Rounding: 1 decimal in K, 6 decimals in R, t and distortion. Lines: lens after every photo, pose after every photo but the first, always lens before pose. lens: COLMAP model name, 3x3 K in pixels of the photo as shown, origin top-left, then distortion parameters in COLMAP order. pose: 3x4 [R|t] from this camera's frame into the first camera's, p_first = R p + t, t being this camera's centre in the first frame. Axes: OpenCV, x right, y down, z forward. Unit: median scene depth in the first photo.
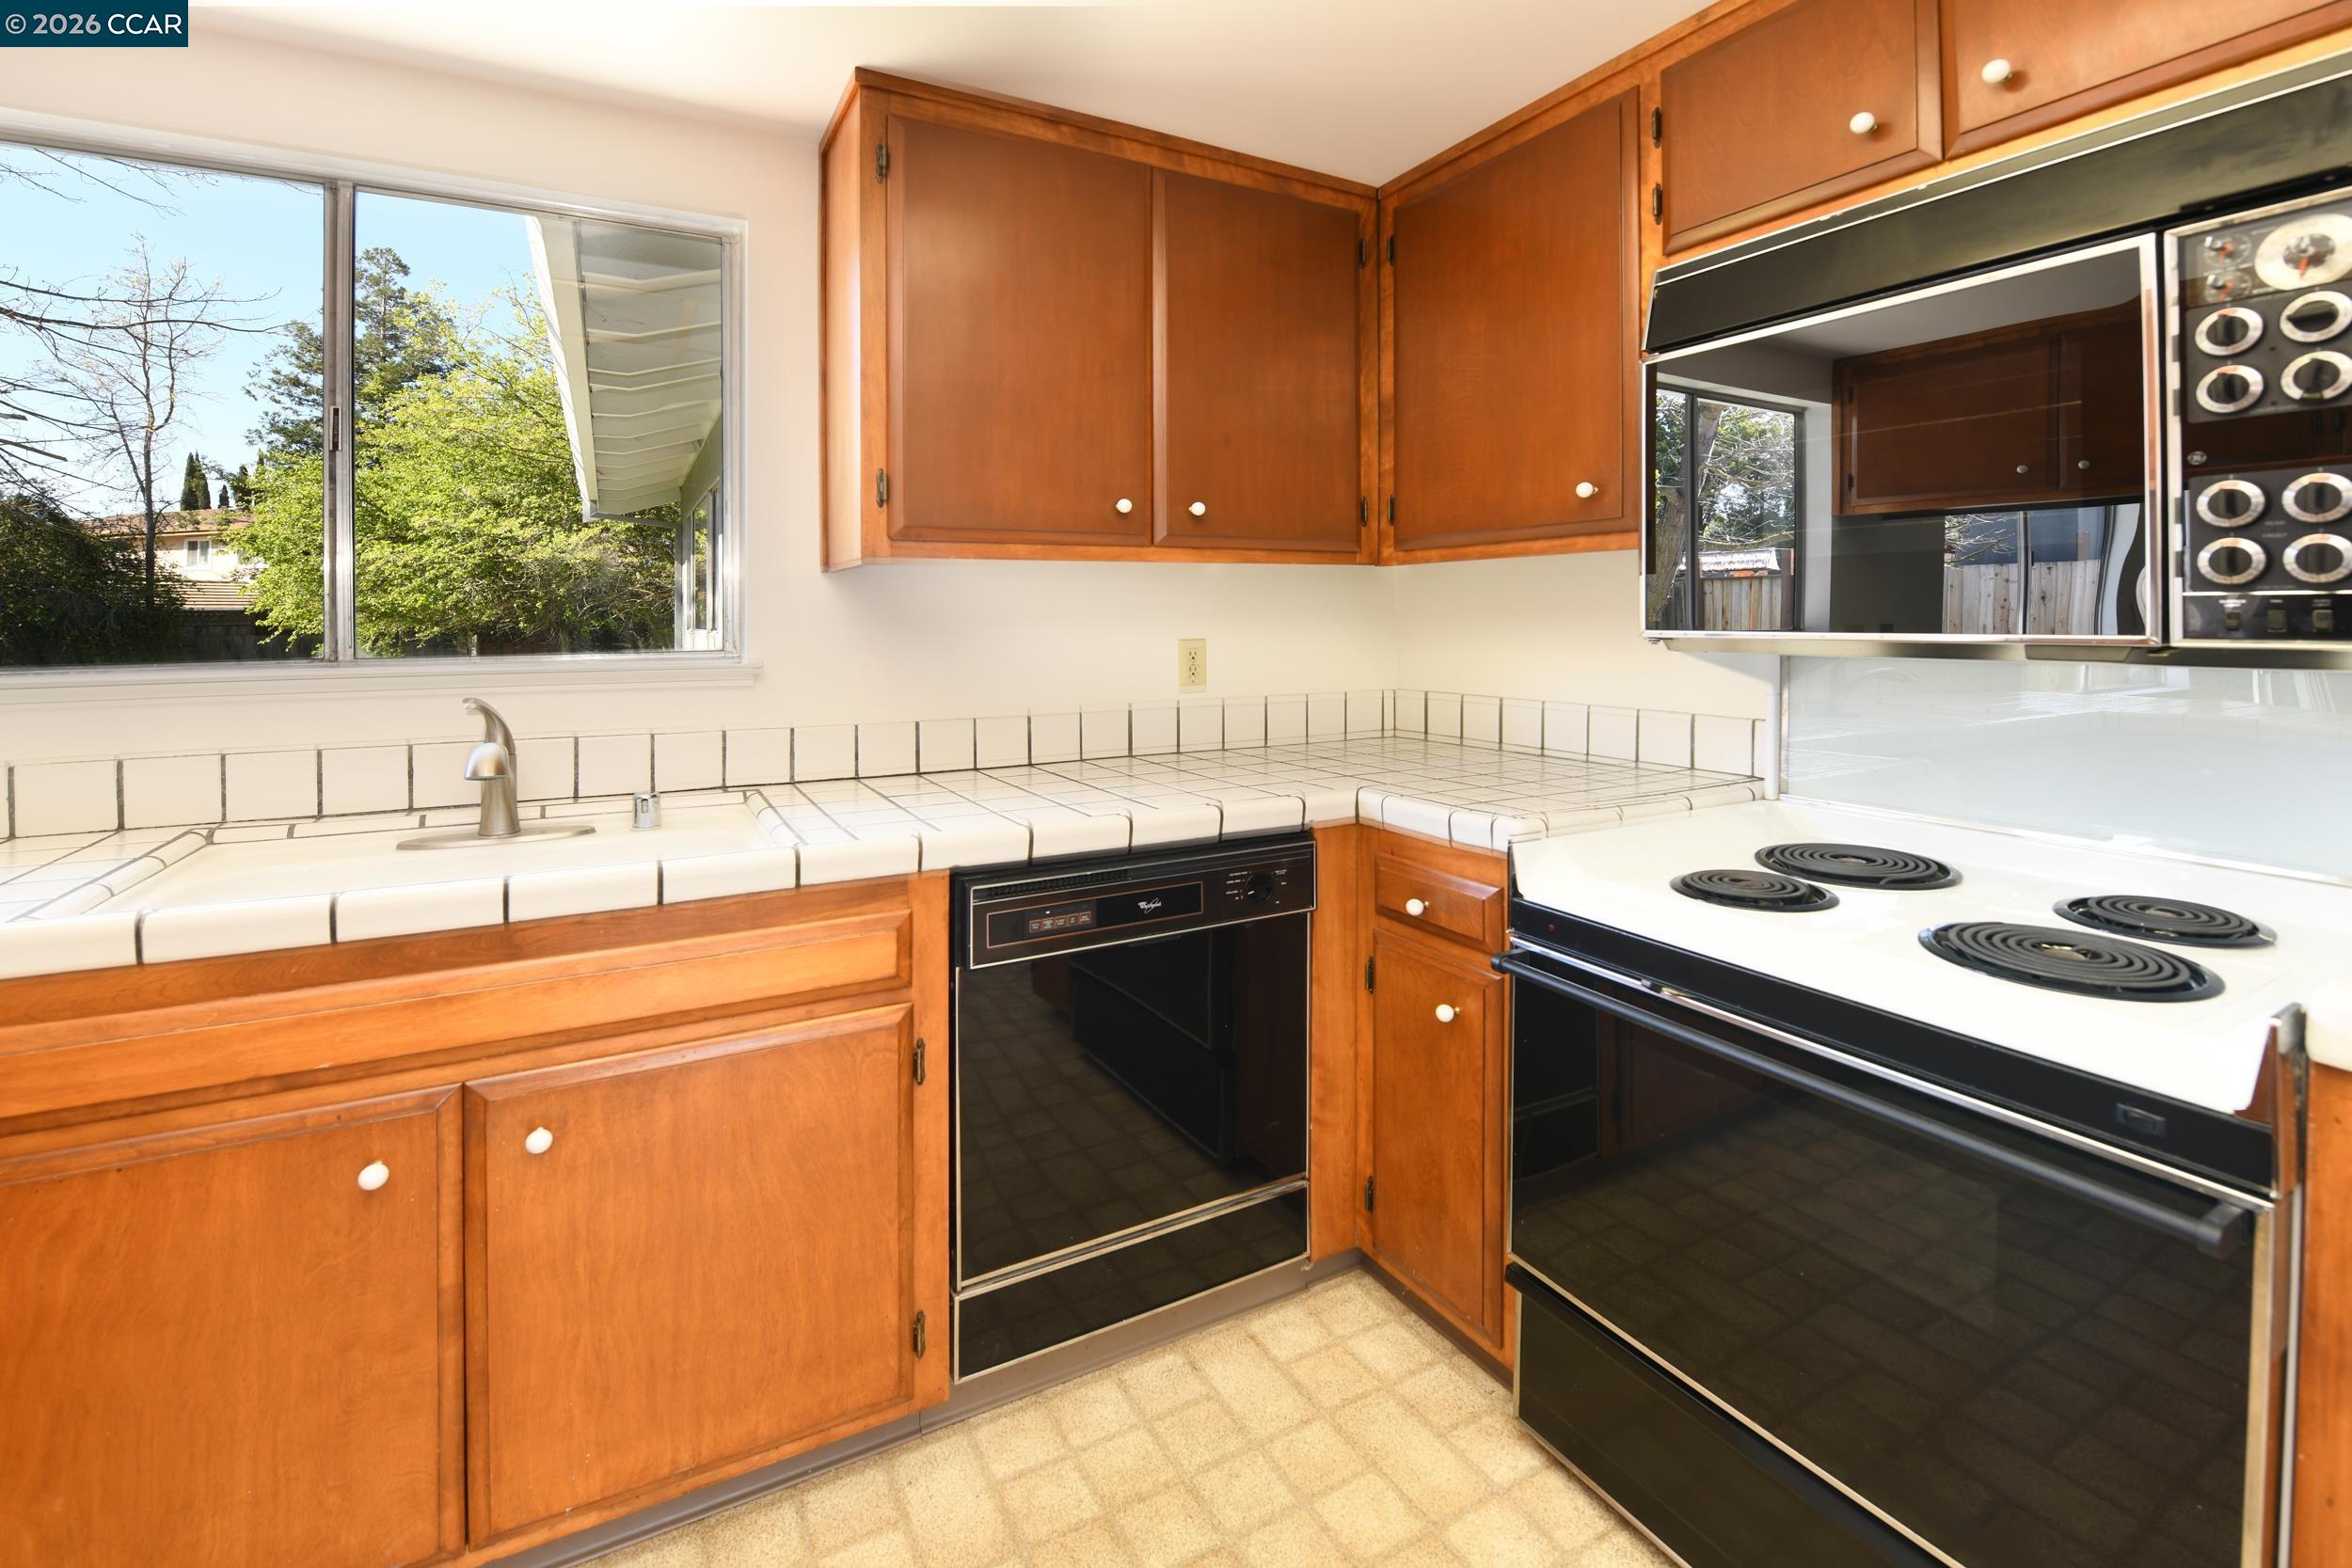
lens RADIAL K [[1013.9, 0, 1234.6], [0, 1013.9, 618.9], [0, 0, 1]] dist [-0.013682, -0.001750]
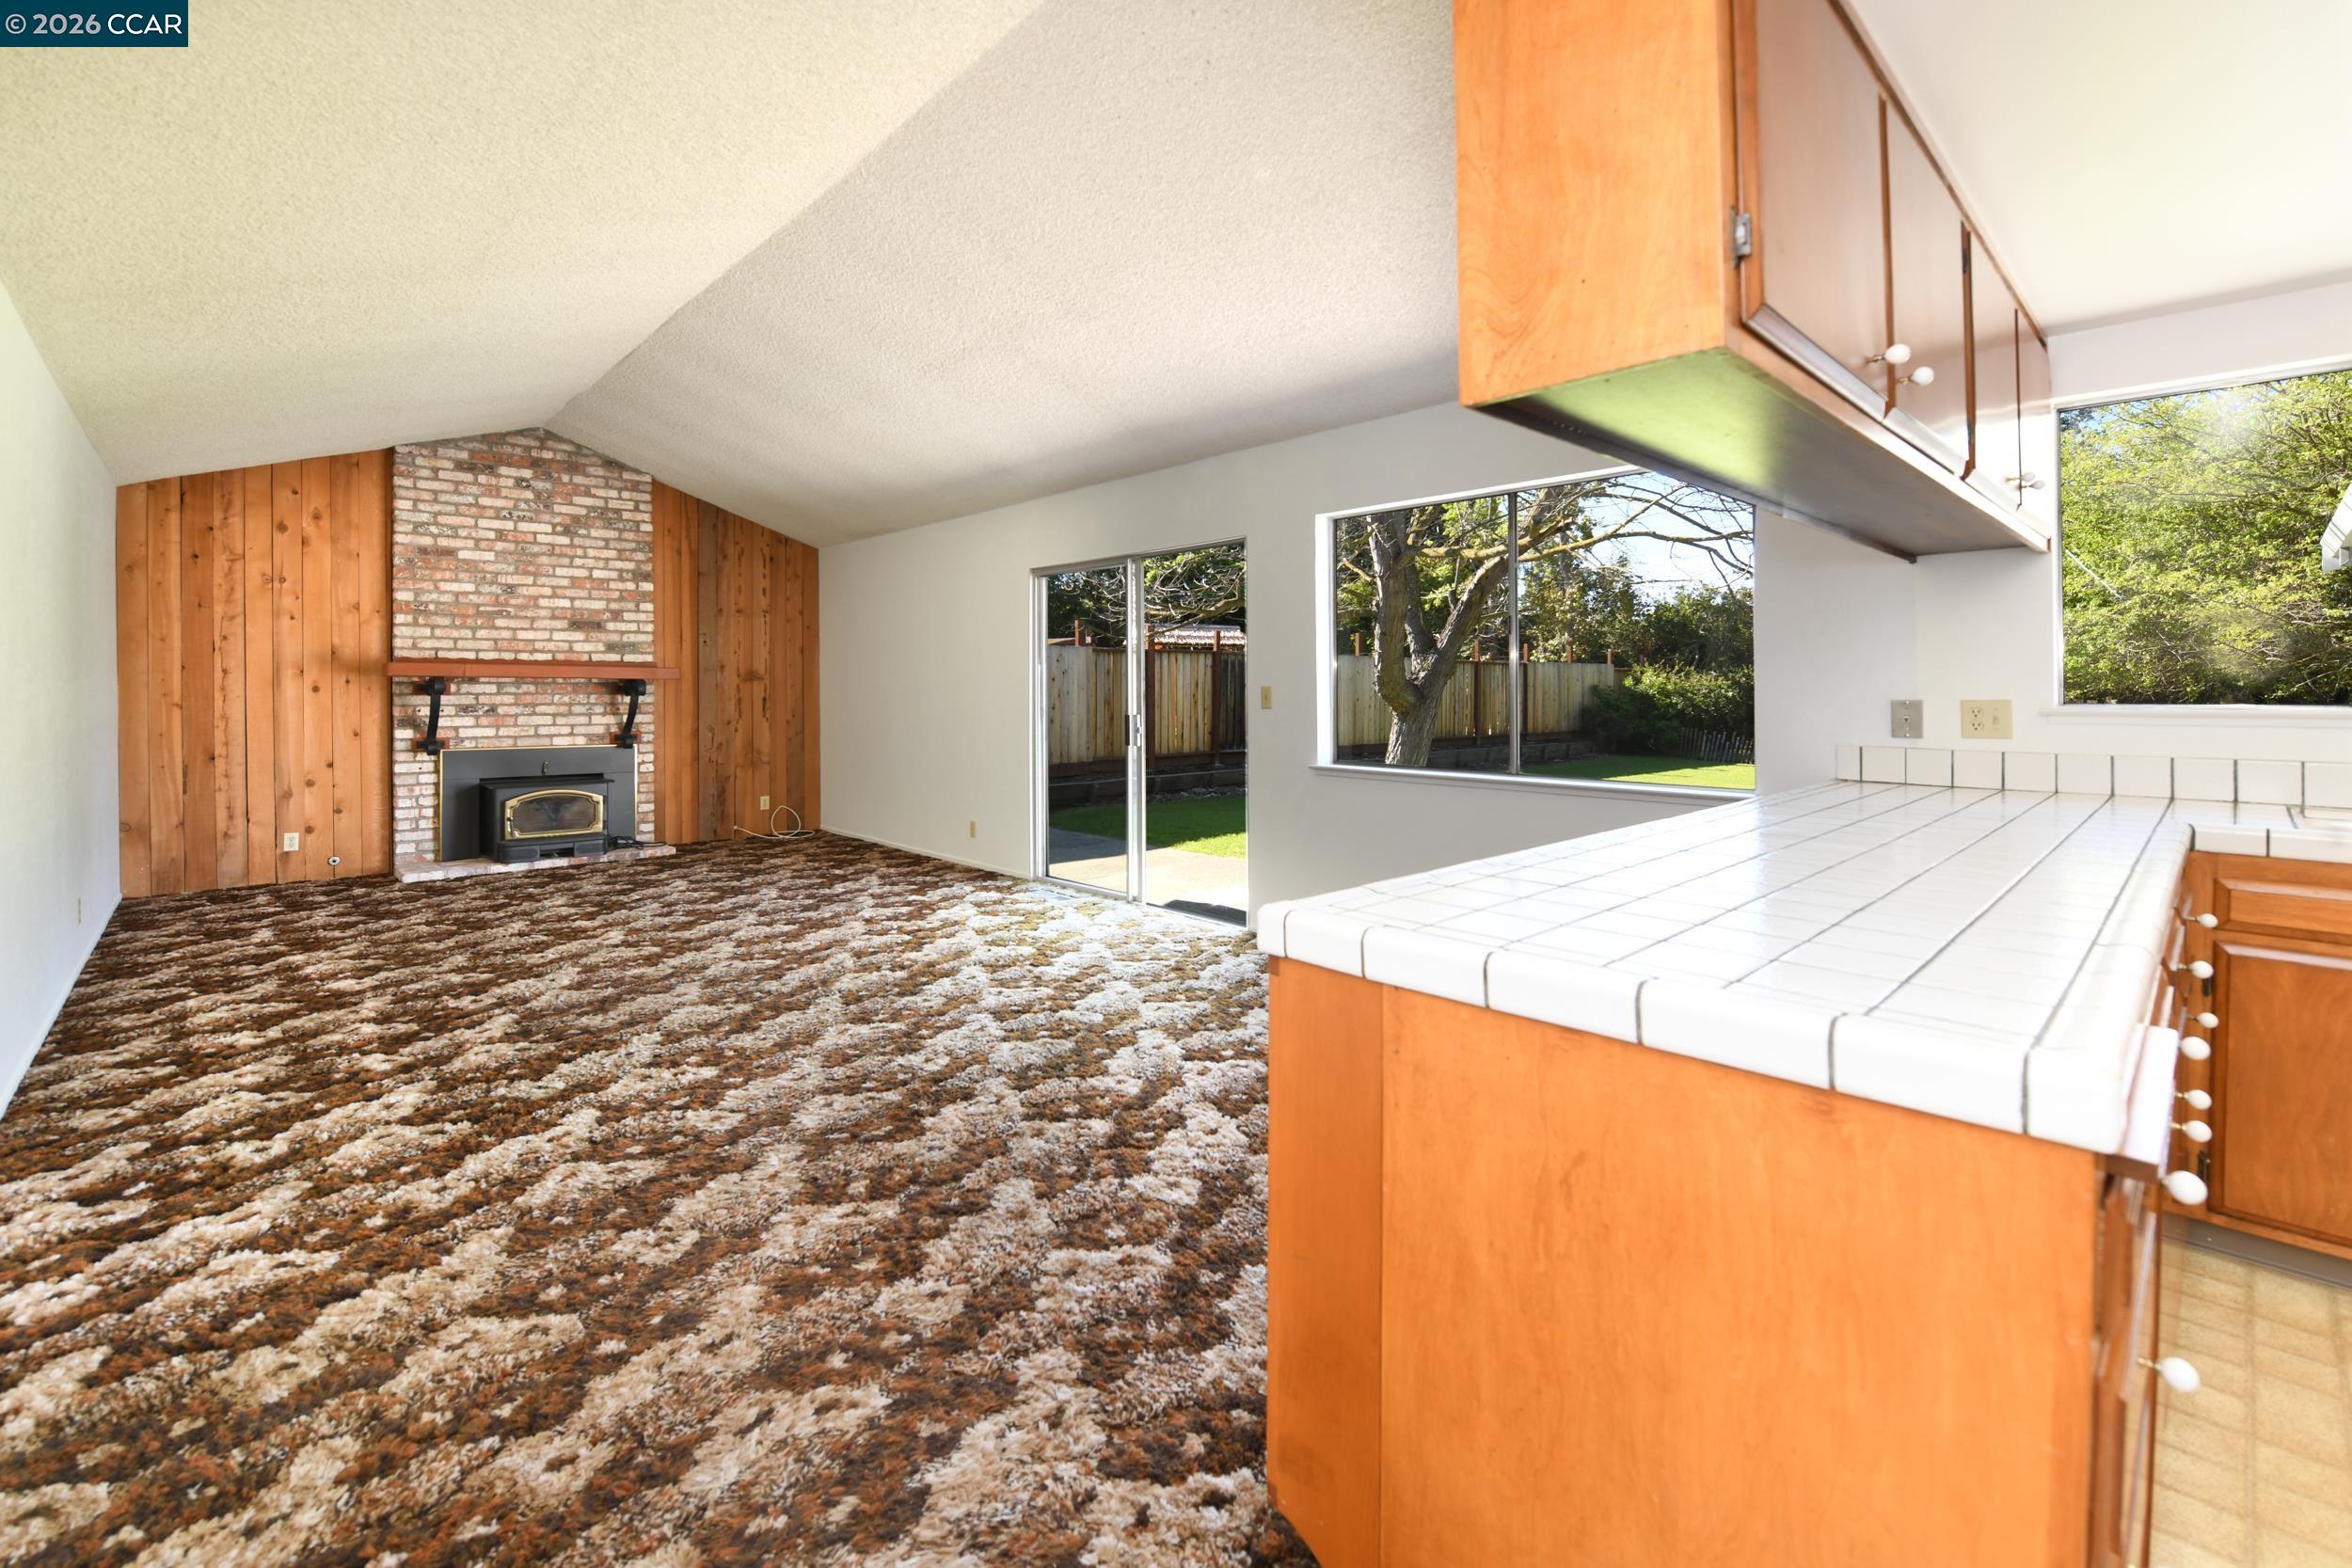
lens RADIAL K [[1013.9, 0, 1164.0], [0, 1013.9, 763.0], [0, 0, 1]] dist [-0.013682, -0.001750]
pose [[0.195206, 0.075797, -0.977829, 0.169029], [0.005218, 0.996915, 0.078318, -0.003955], [0.980748, -0.020391, 0.194208, -1.095337]]
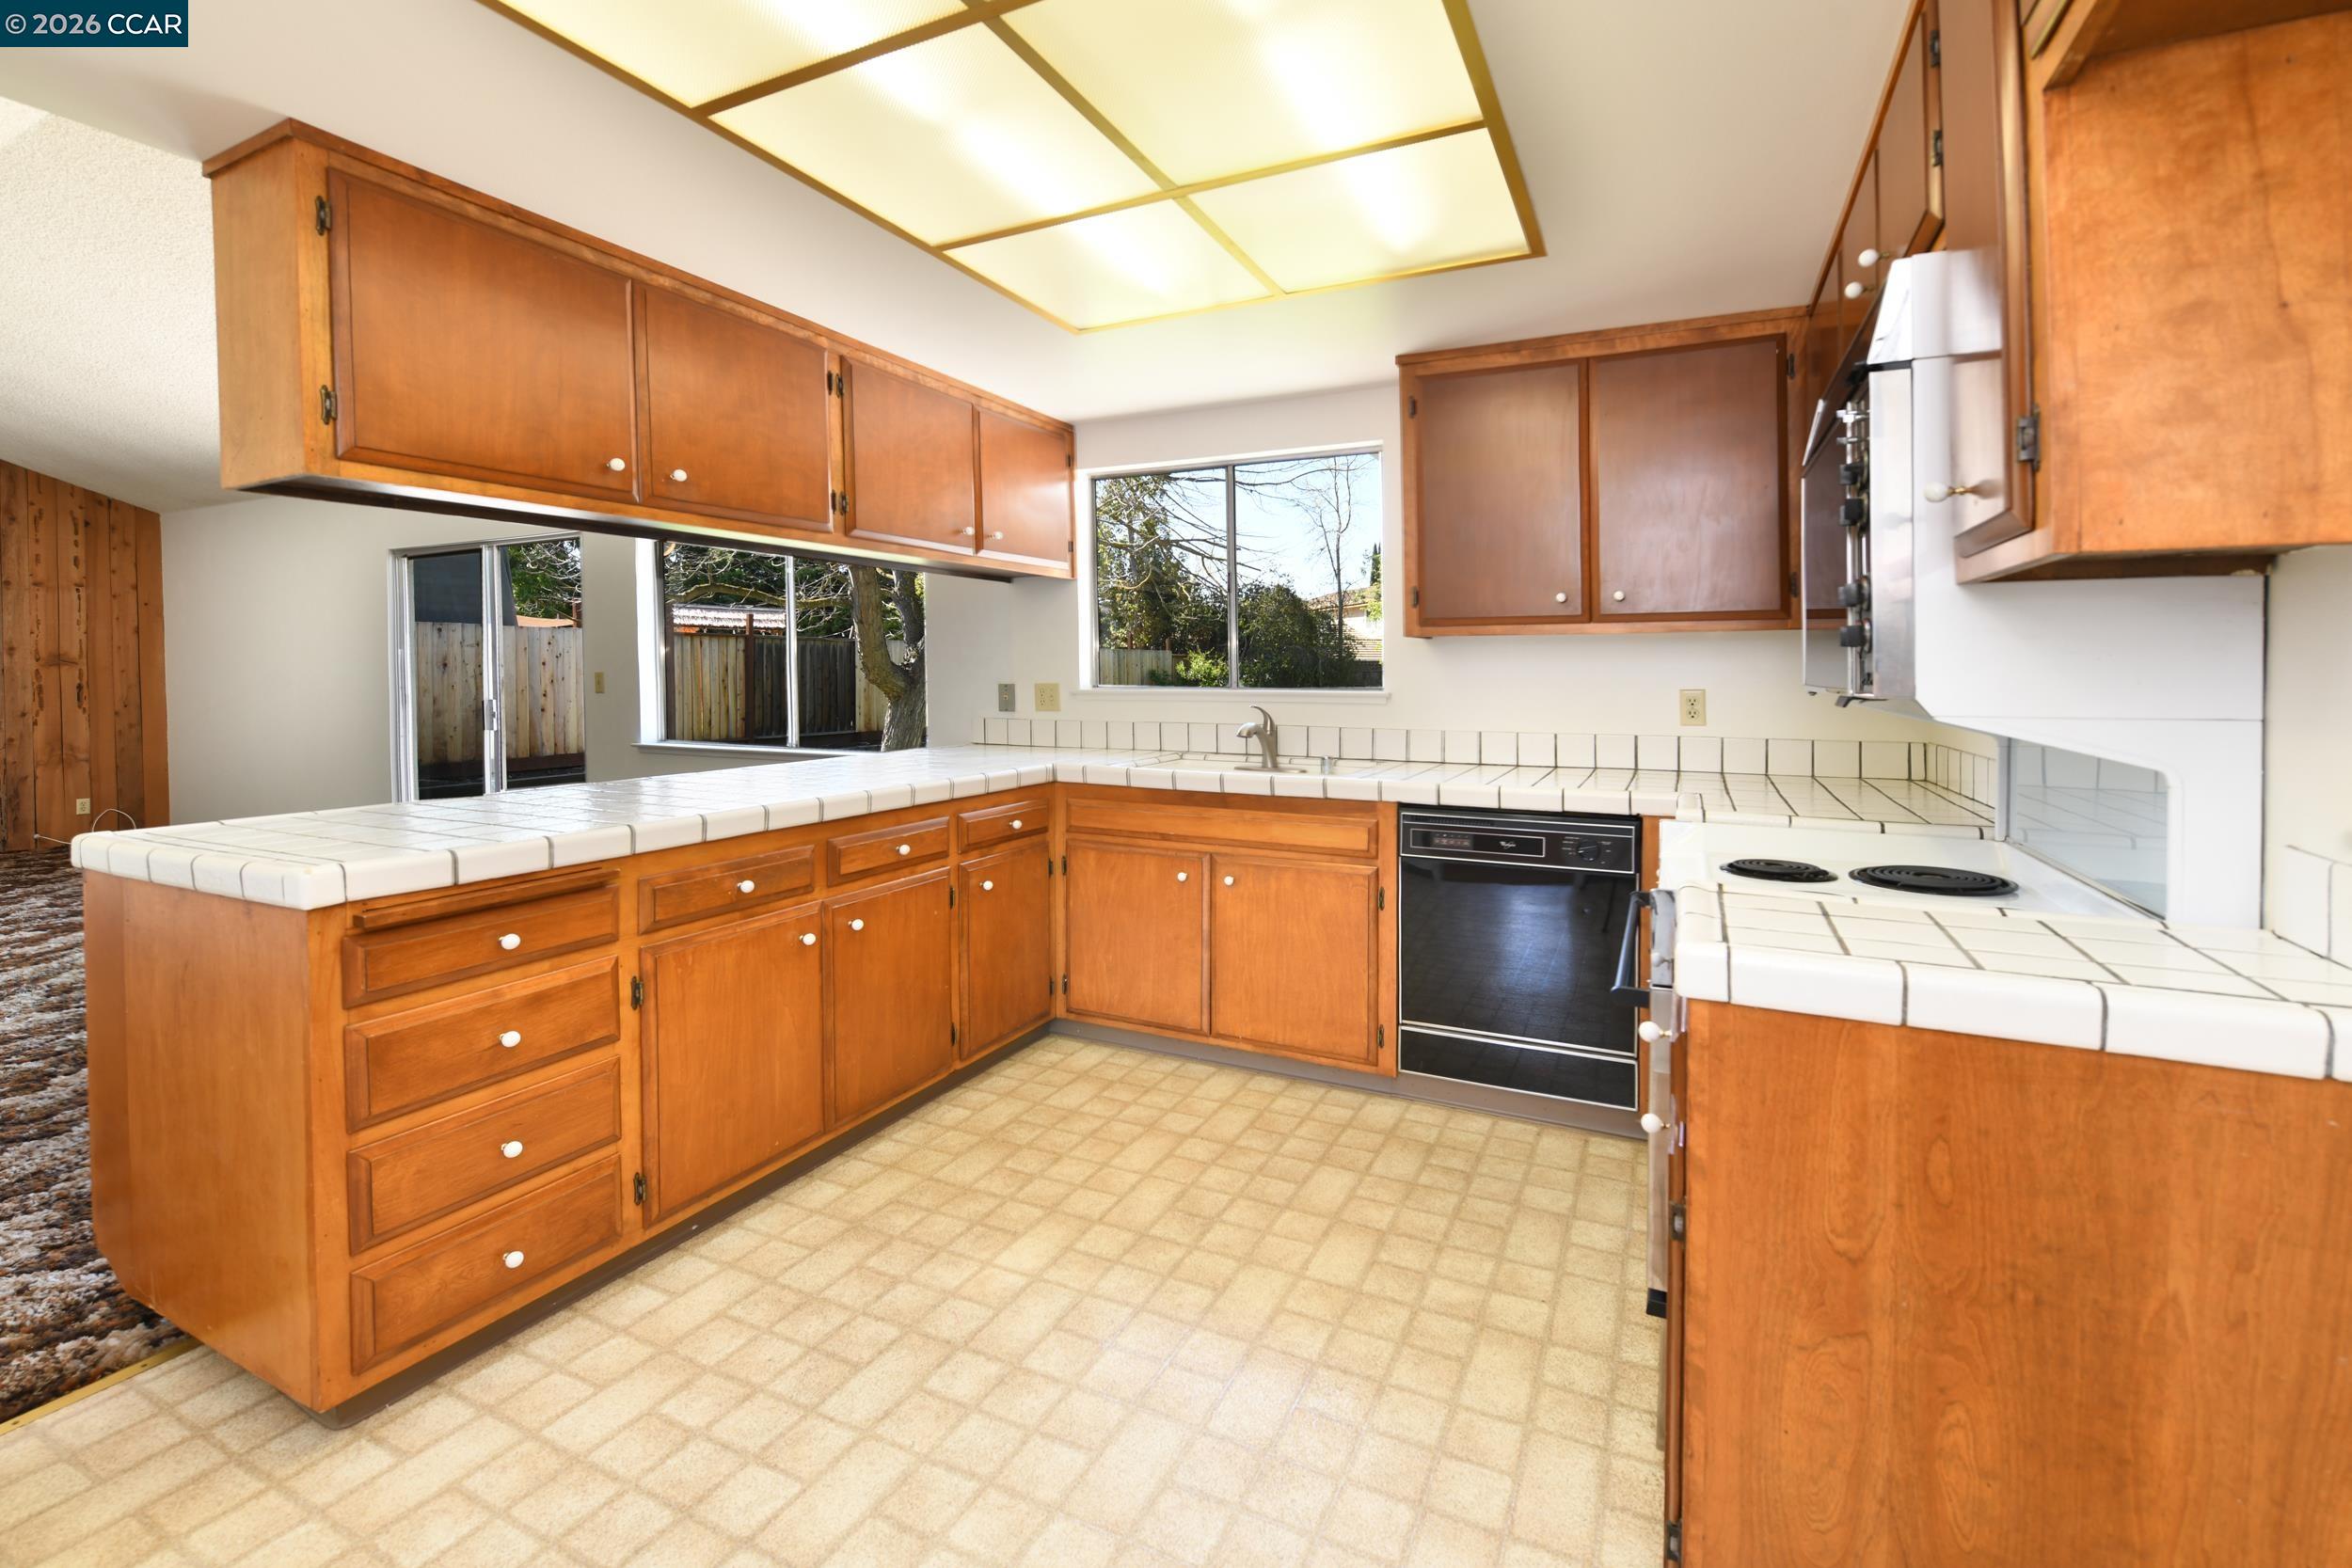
lens RADIAL K [[1013.9, 0, 1166.4], [0, 1013.9, 747.1], [0, 0, 1]] dist [-0.013682, -0.001750]
pose [[0.542968, 0.066096, -0.837148, 1.054233], [0.000368, 0.996879, 0.078946, -0.010059], [0.839753, -0.043174, 0.541249, -0.392228]]
